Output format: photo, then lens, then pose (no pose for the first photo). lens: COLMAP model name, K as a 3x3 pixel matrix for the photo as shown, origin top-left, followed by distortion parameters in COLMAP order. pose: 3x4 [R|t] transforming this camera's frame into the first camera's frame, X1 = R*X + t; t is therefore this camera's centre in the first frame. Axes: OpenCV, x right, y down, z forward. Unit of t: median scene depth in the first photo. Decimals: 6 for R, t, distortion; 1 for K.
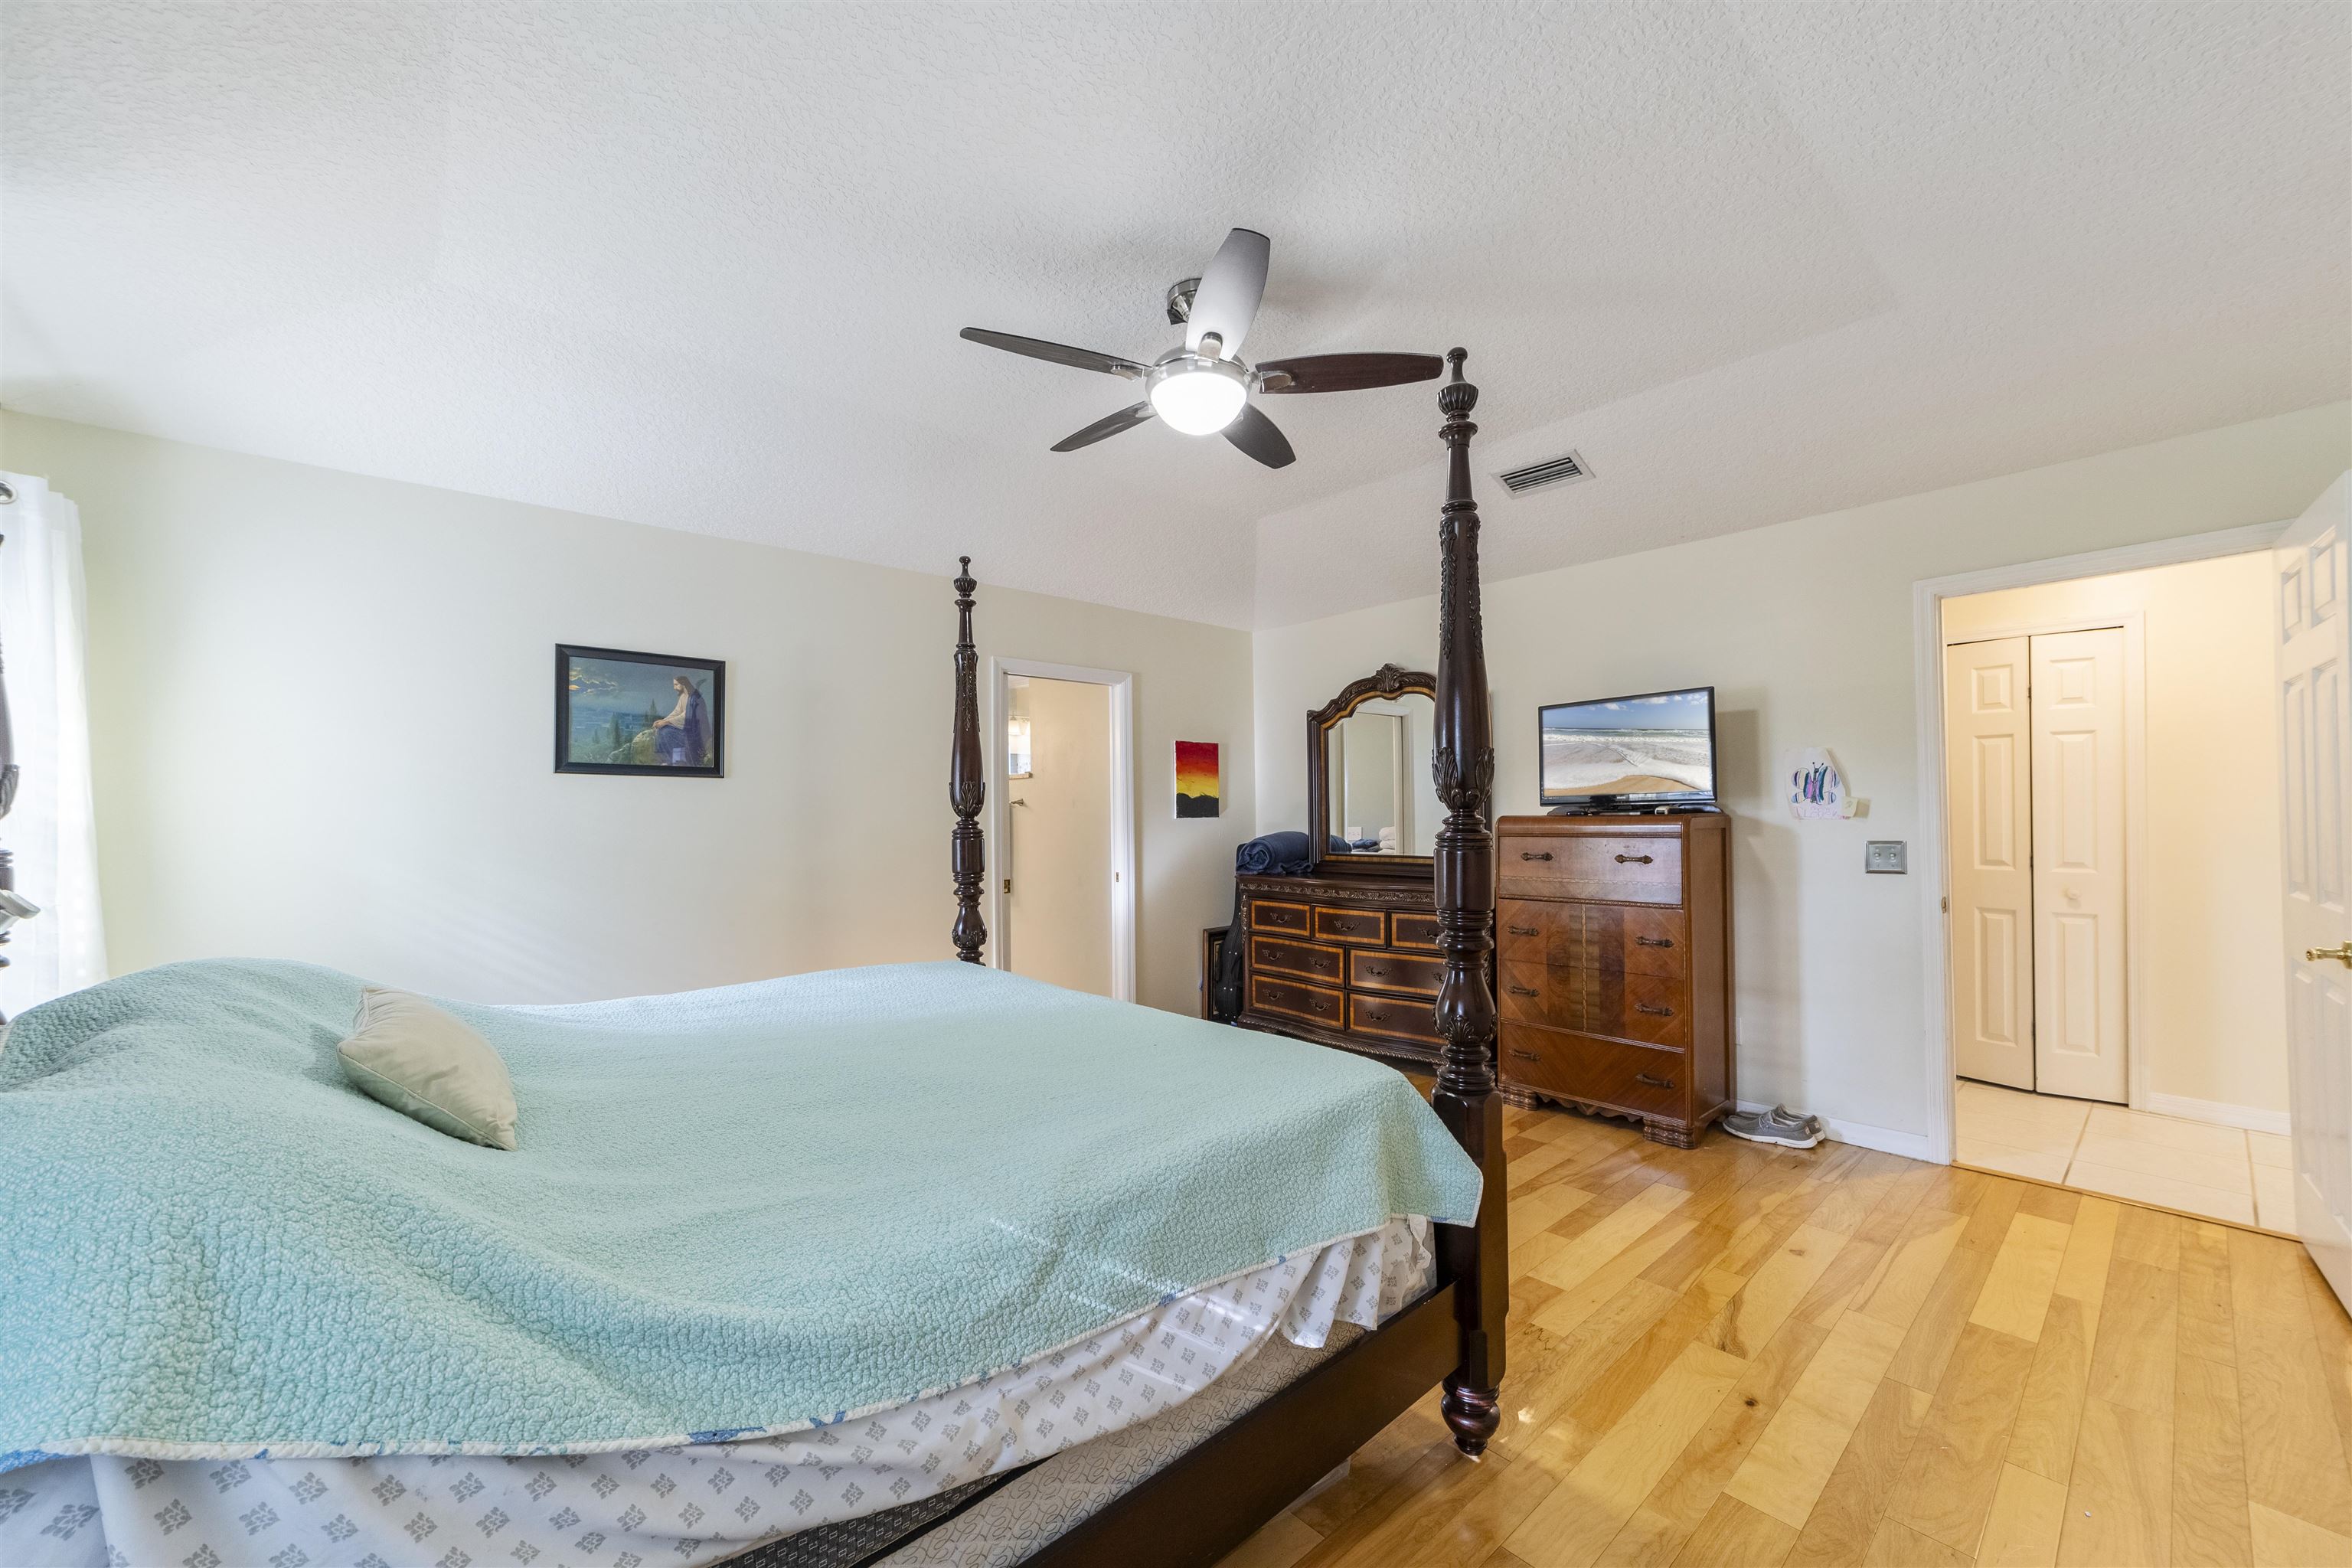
lens RADIAL K [[924.9, 0, 1187.5], [0, 924.9, 798.1], [0, 0, 1]] dist [-0.003384, 0.001092]
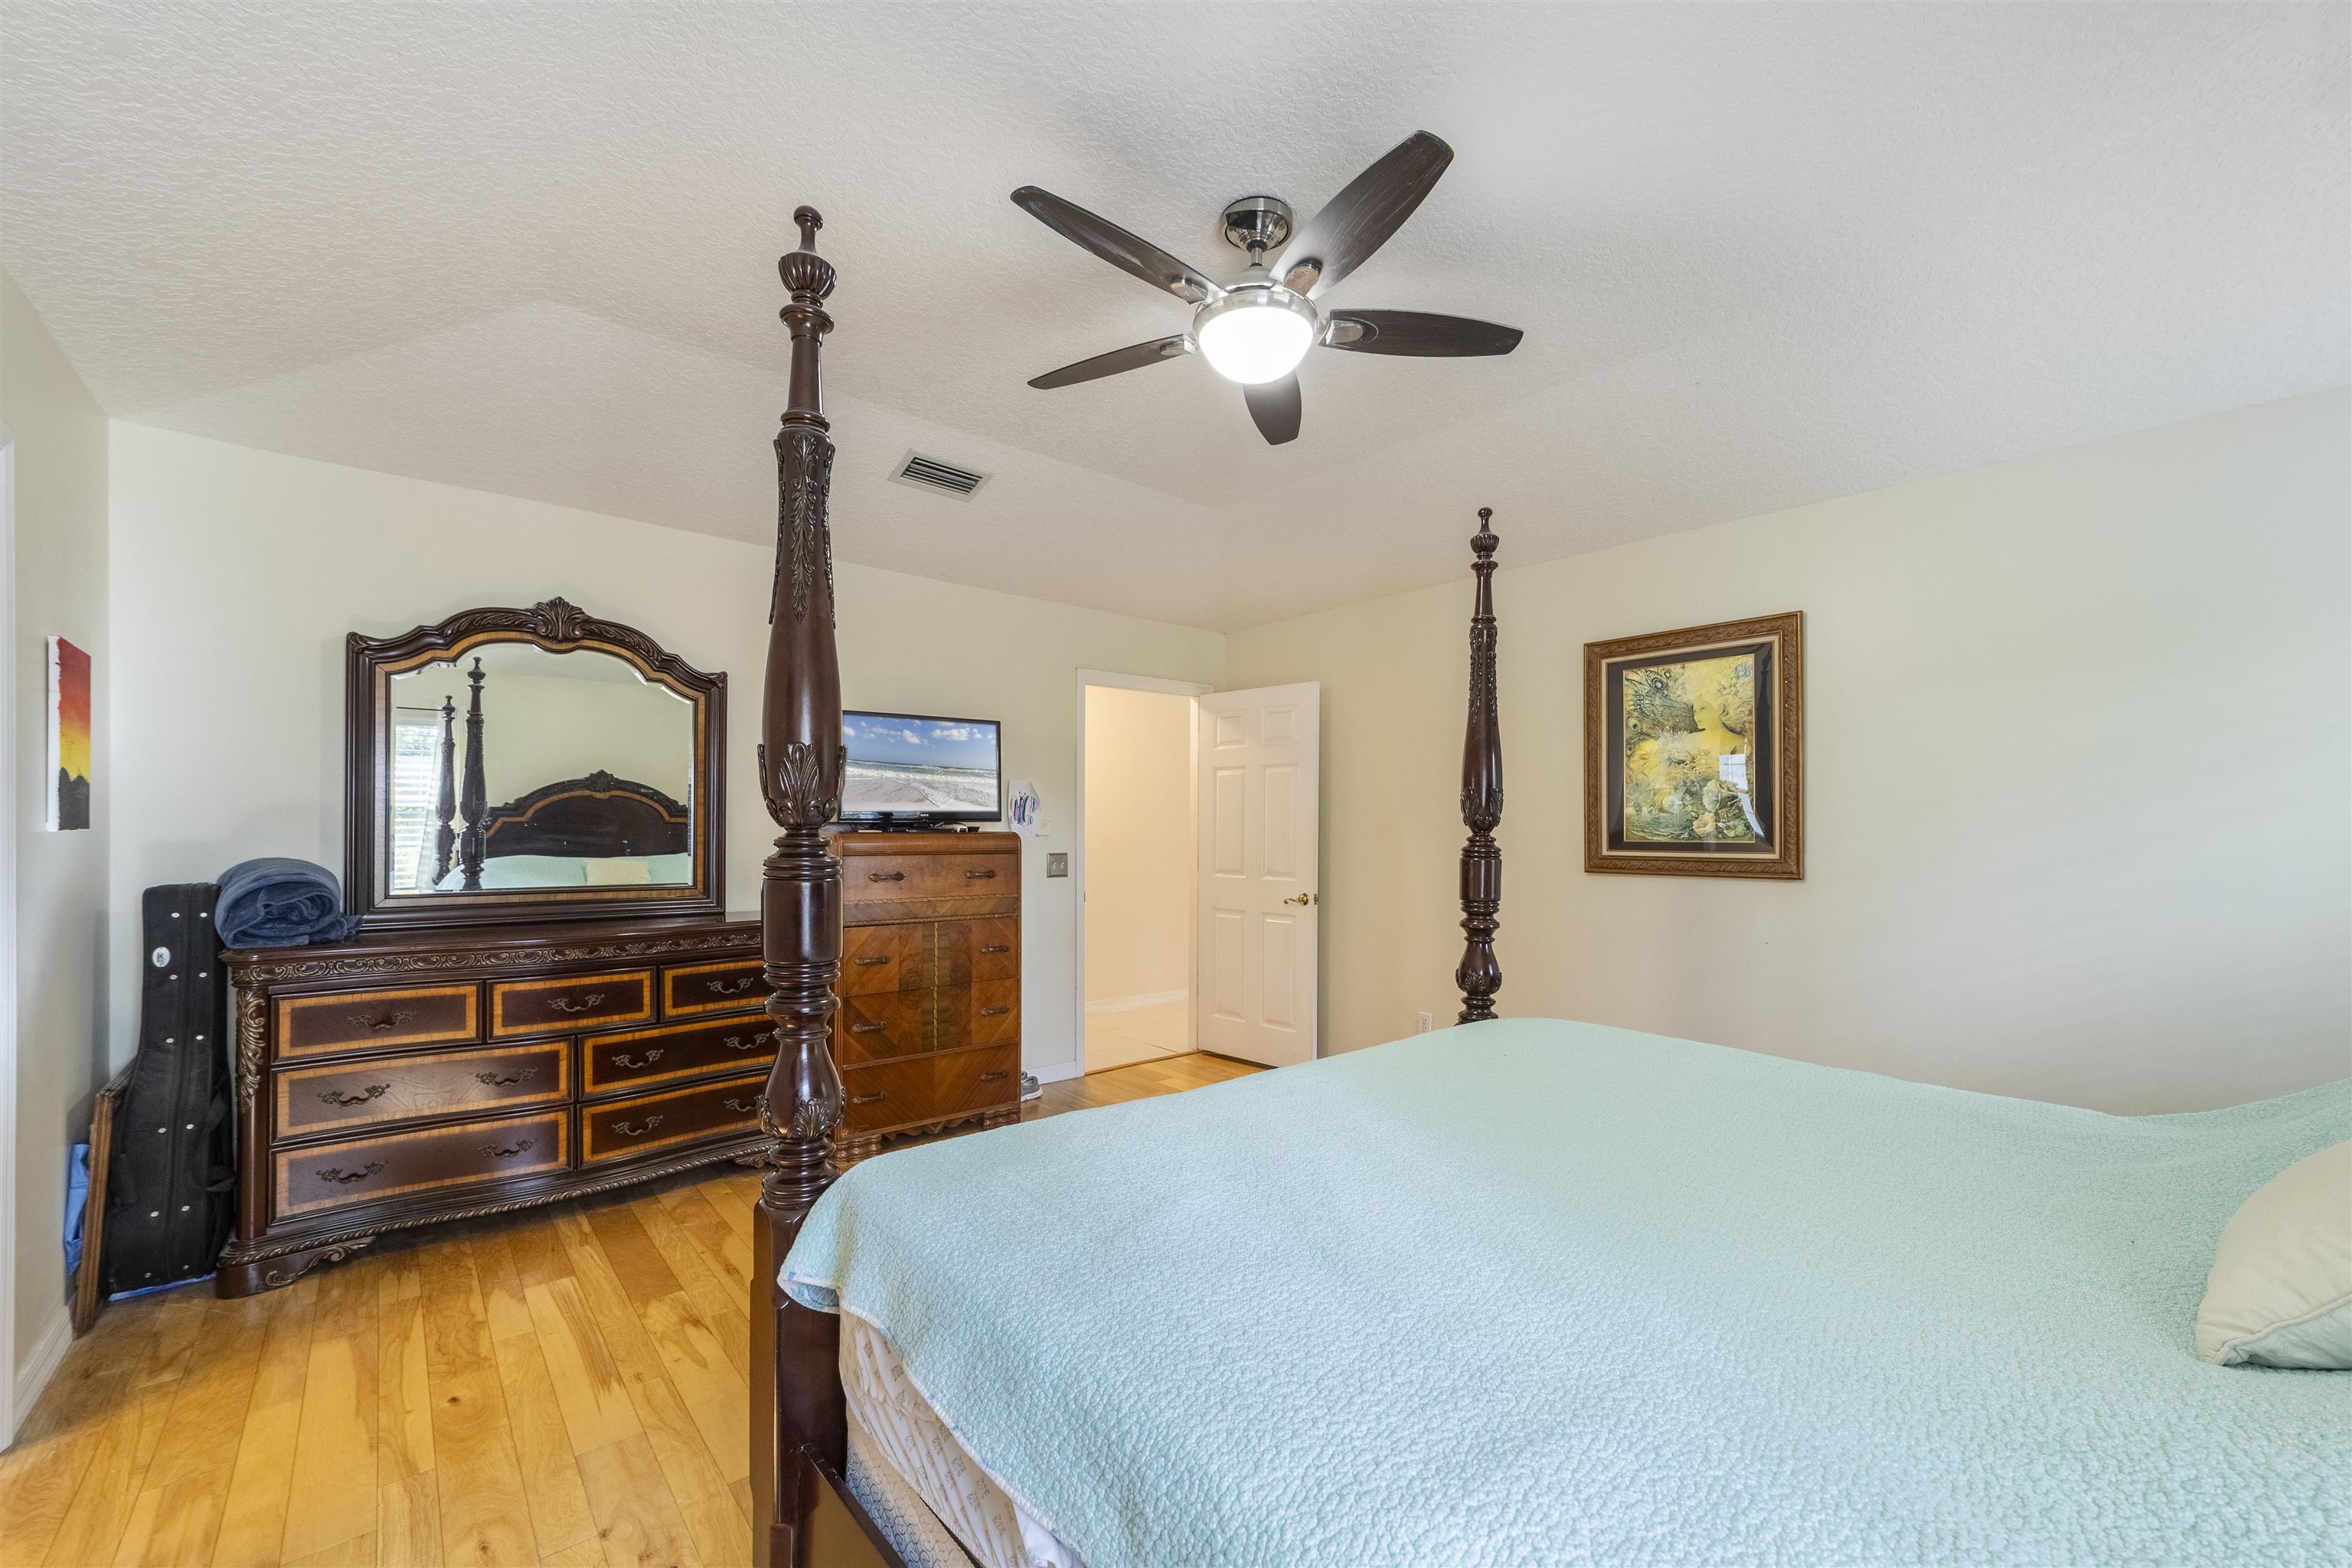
lens RADIAL K [[924.9, 0, 1219.7], [0, 924.9, 825.6], [0, 0, 1]] dist [-0.003384, 0.001092]
pose [[0.021425, 0.015266, 0.999654, -0.535556], [-0.024995, 0.999579, -0.014729, 0.017686], [-0.999458, -0.024671, 0.021798, 0.651370]]
